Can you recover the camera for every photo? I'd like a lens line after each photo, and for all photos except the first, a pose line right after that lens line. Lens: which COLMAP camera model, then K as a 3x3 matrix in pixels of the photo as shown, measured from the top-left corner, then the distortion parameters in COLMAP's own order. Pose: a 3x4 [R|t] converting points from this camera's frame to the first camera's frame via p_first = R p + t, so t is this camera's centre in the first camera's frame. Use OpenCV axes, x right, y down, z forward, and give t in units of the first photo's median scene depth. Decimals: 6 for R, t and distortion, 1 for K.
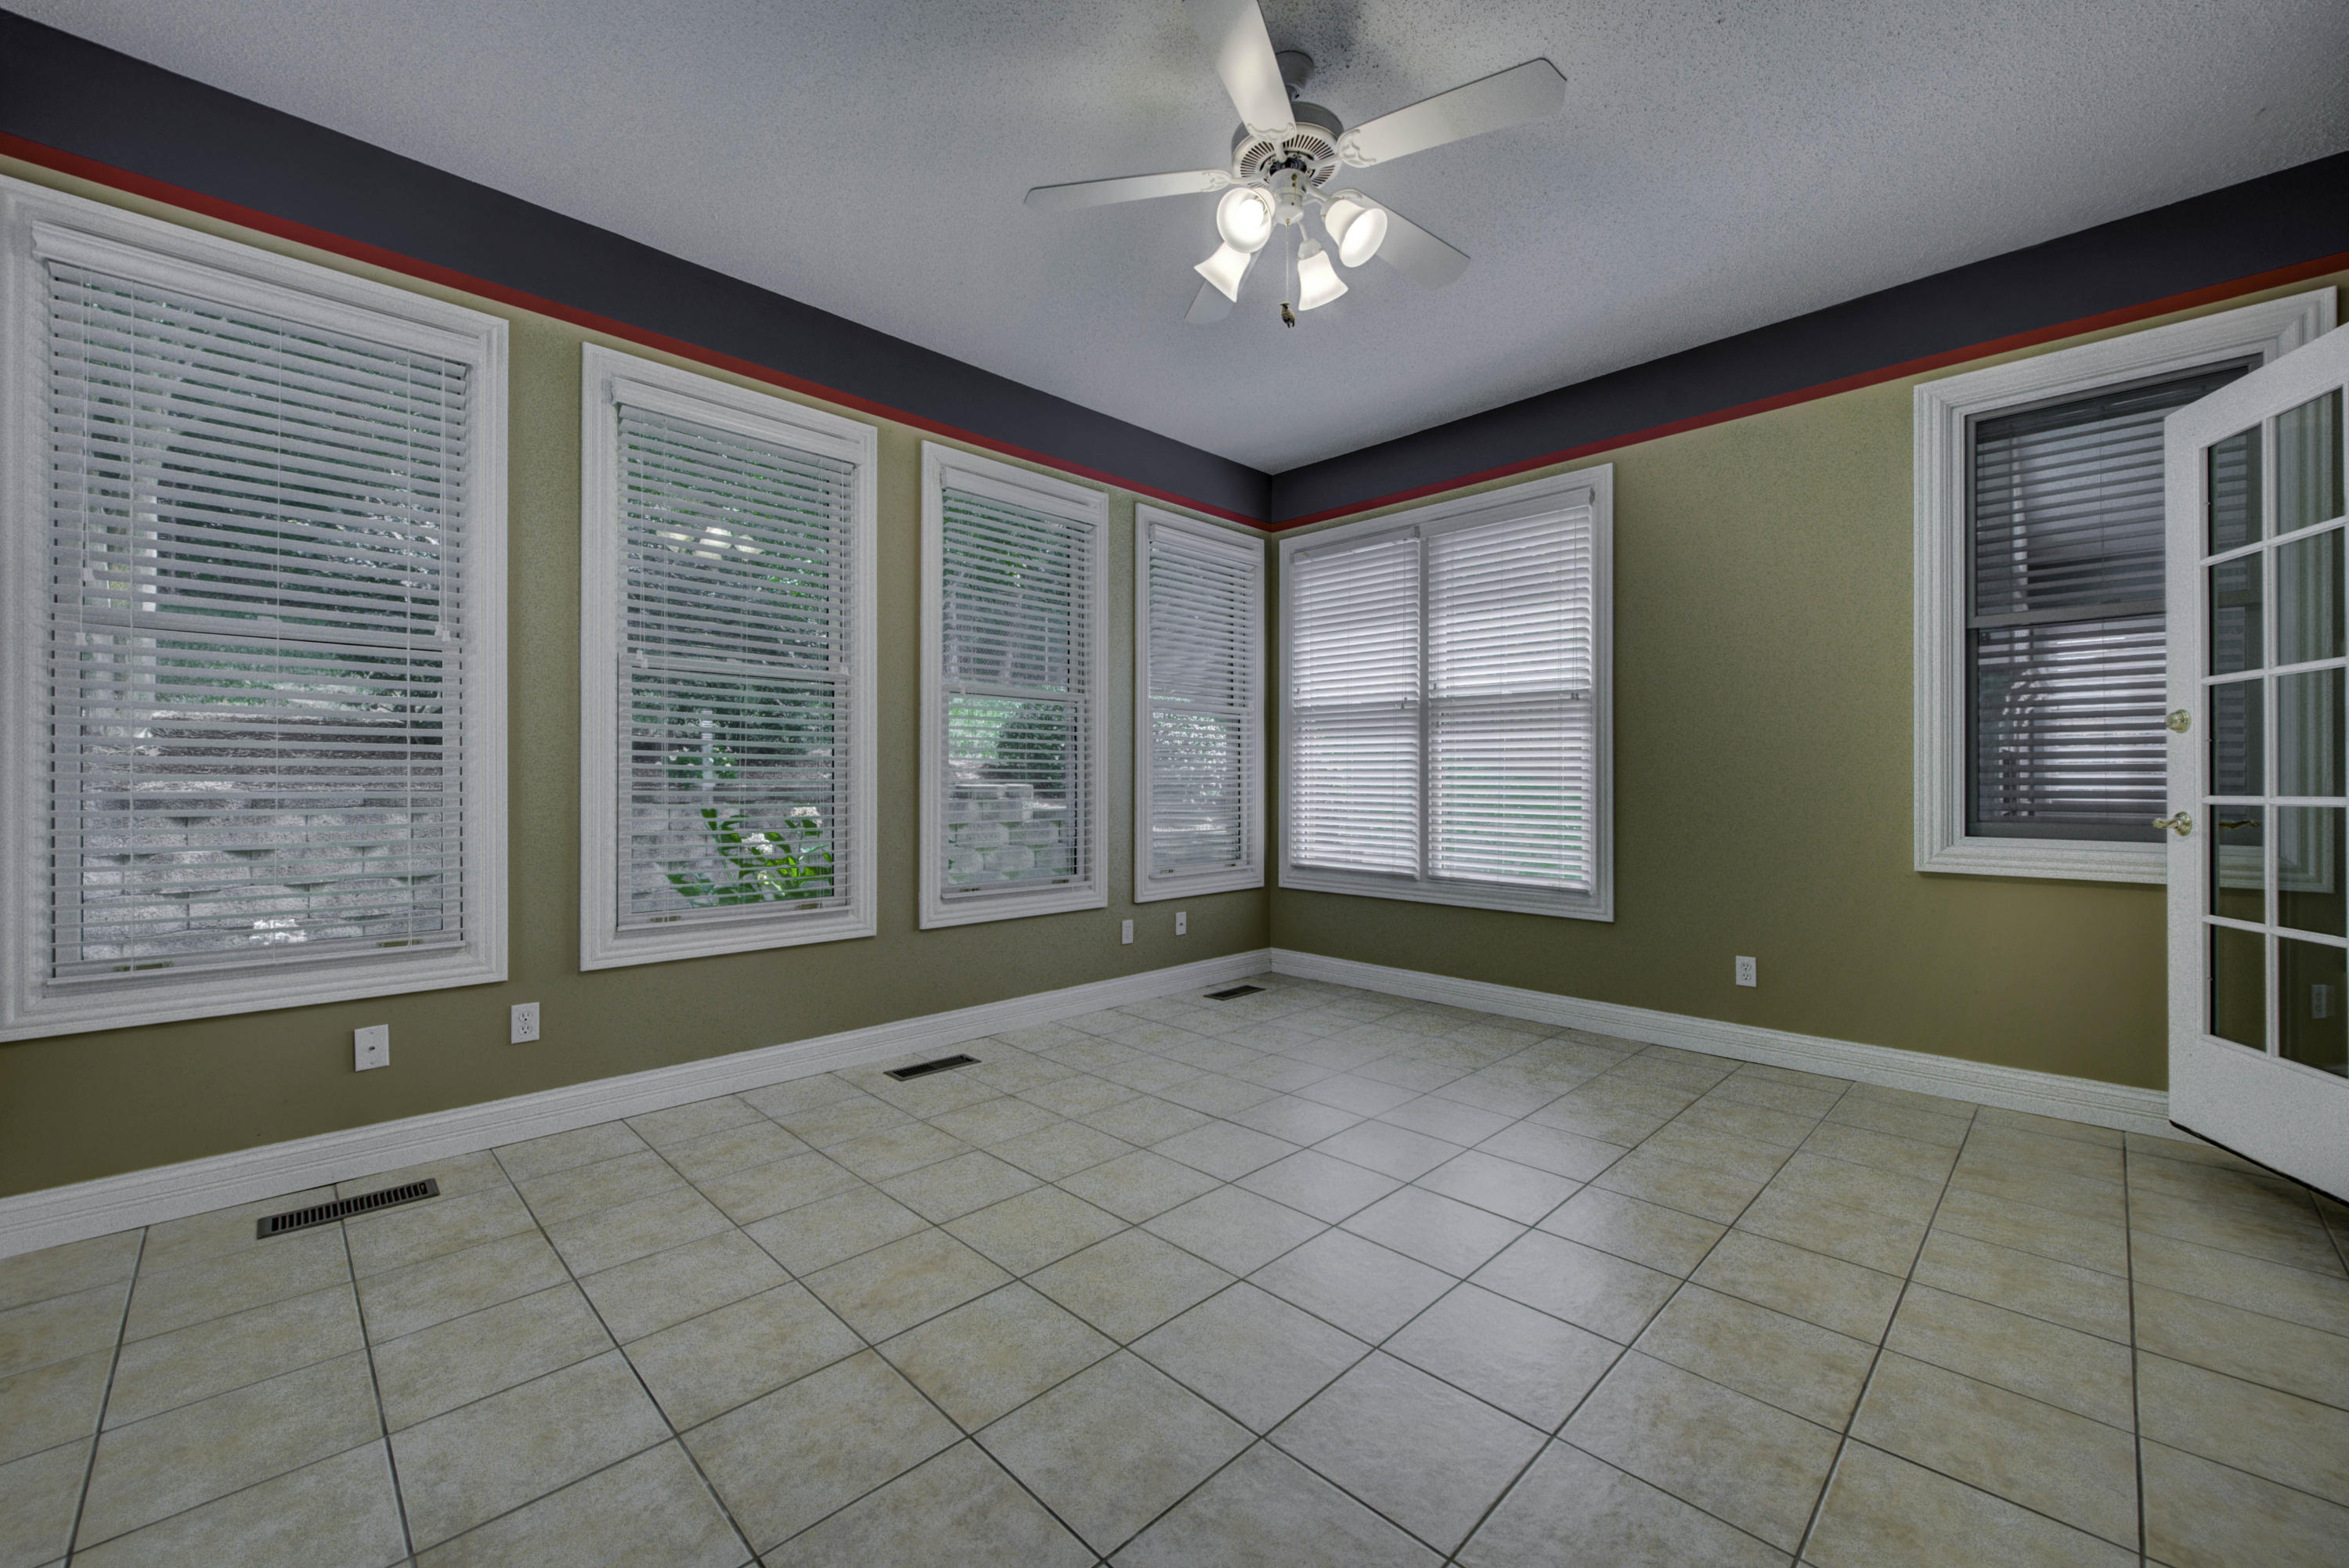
lens RADIAL K [[929.7, 0, 1172.9], [0, 929.7, 781.1], [0, 0, 1]] dist [0.008166, -0.001204]
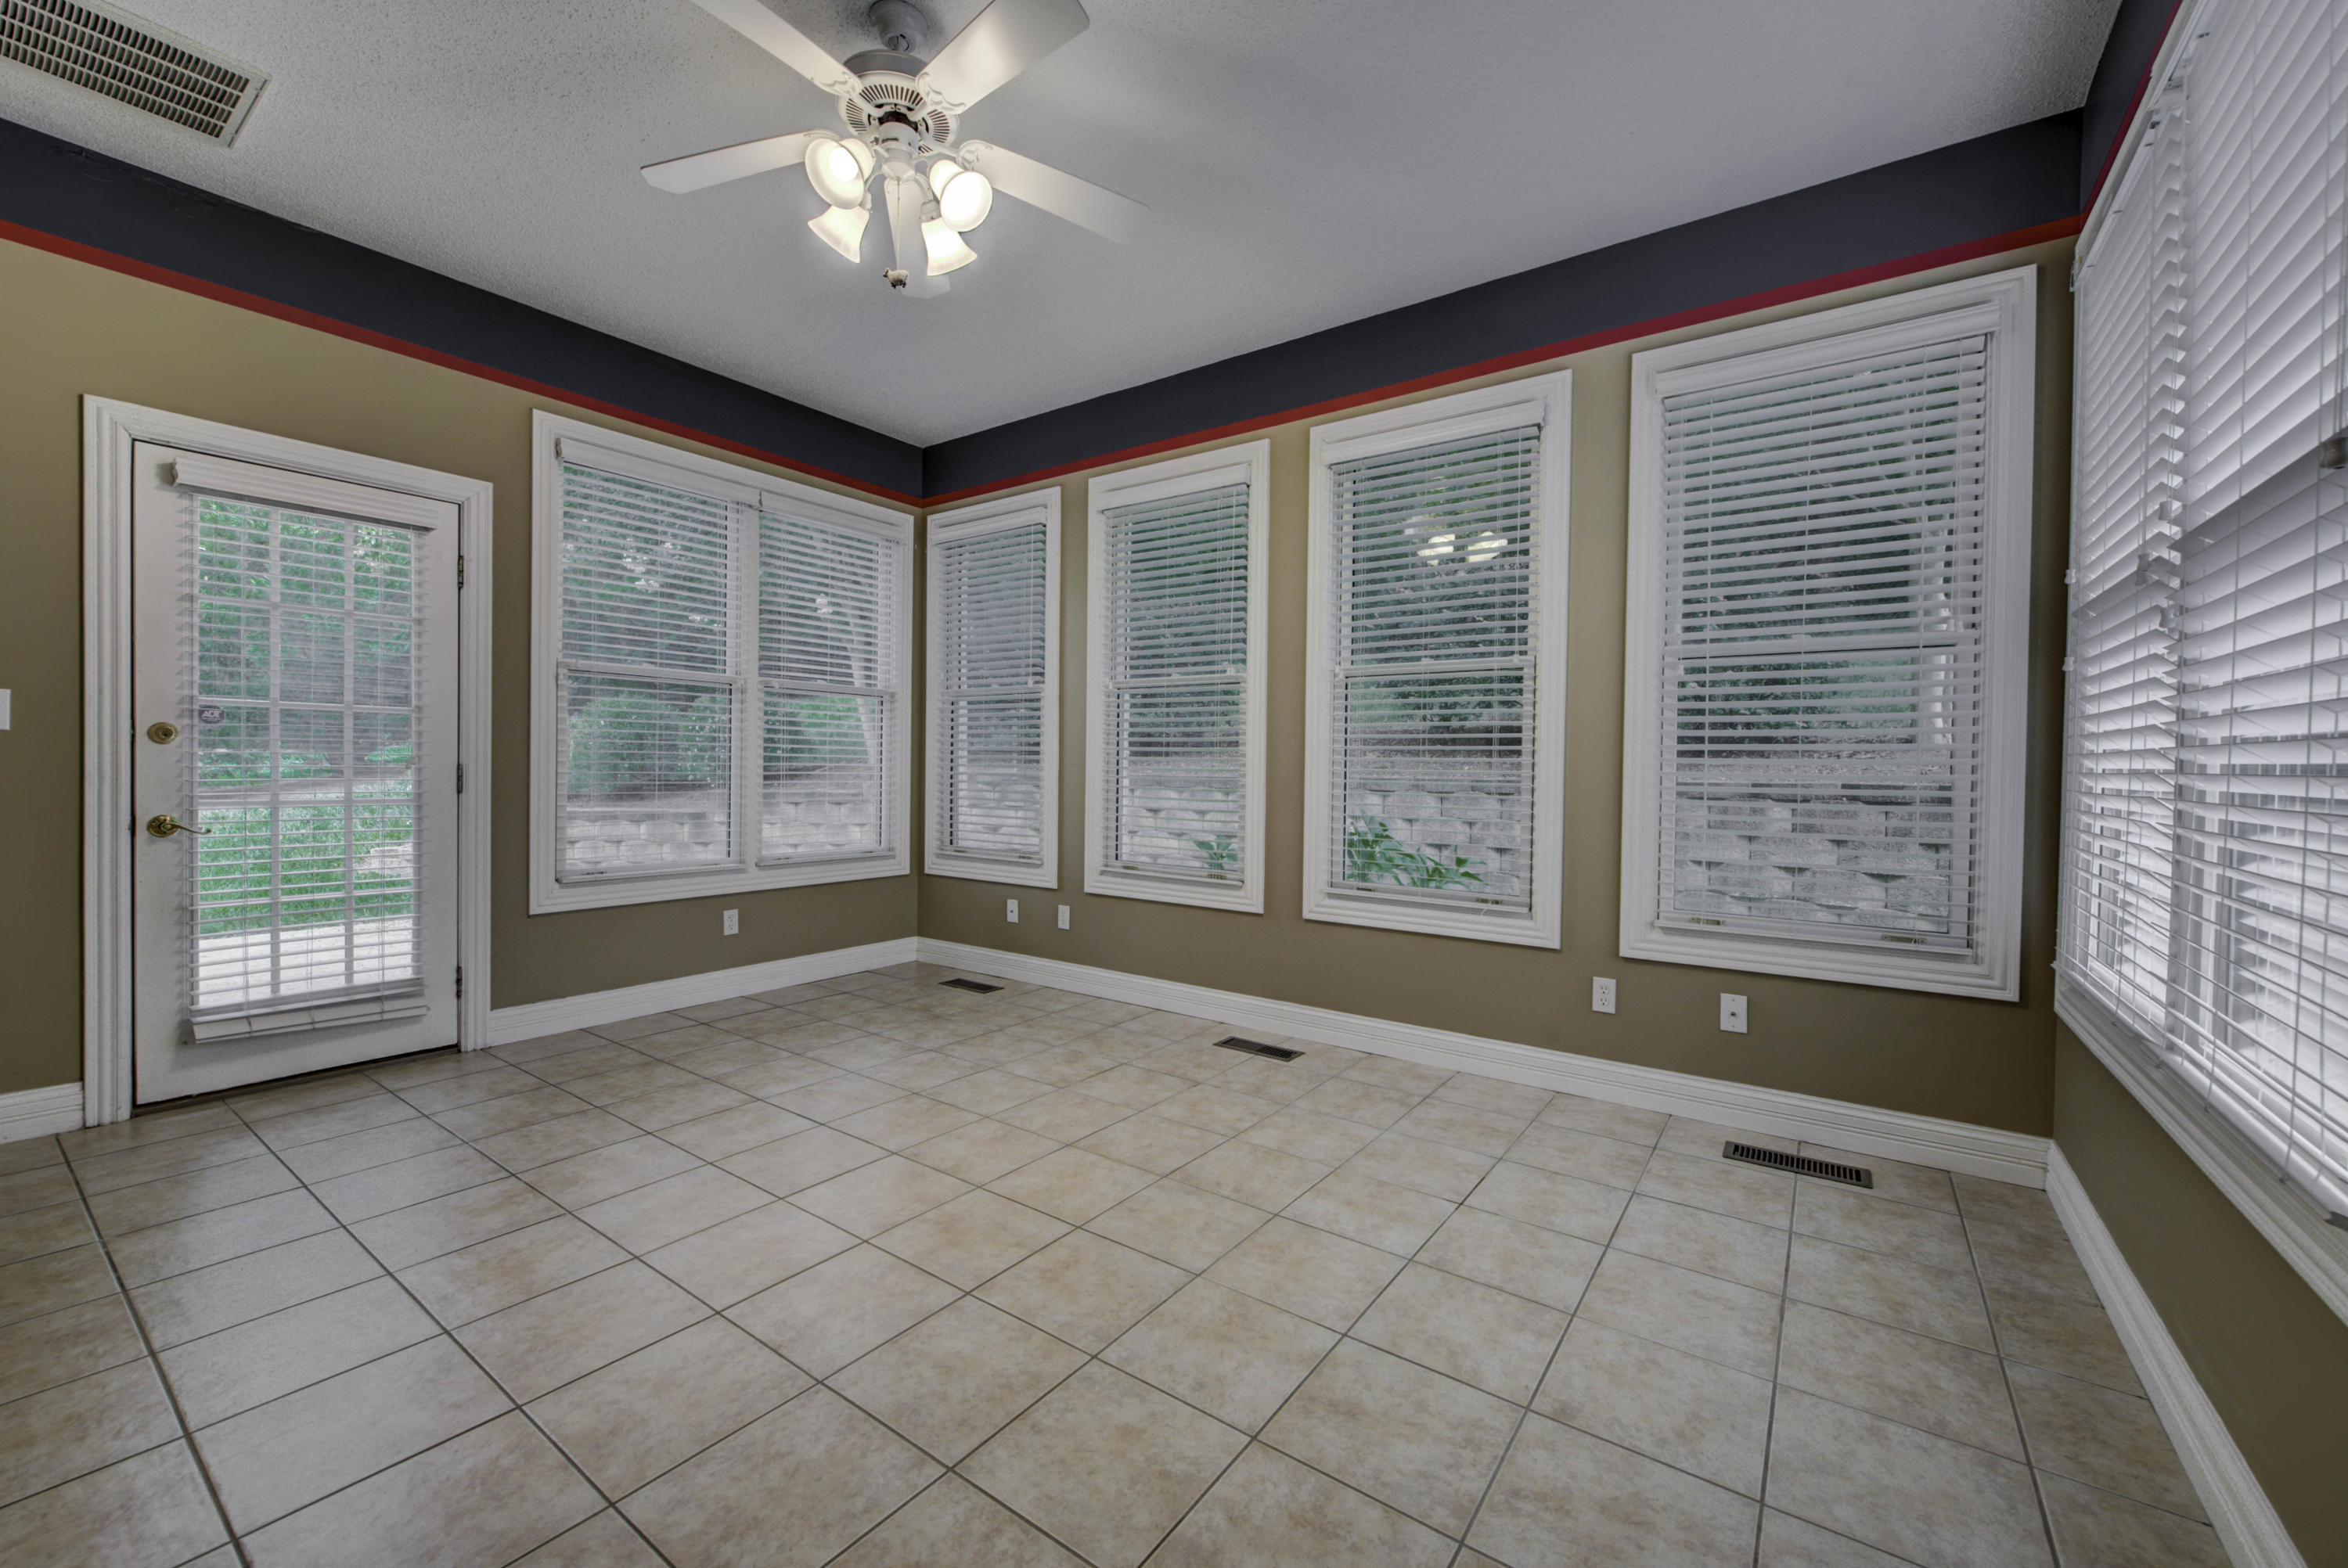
lens RADIAL K [[929.2, 0, 1167.5], [0, 929.2, 776.9], [0, 0, 1]] dist [0.008166, -0.001204]
pose [[0.155285, 0.007823, -0.987839, 0.724247], [-0.011806, 0.999912, 0.006063, 0.003339], [0.987799, 0.010721, 0.155364, 0.730993]]
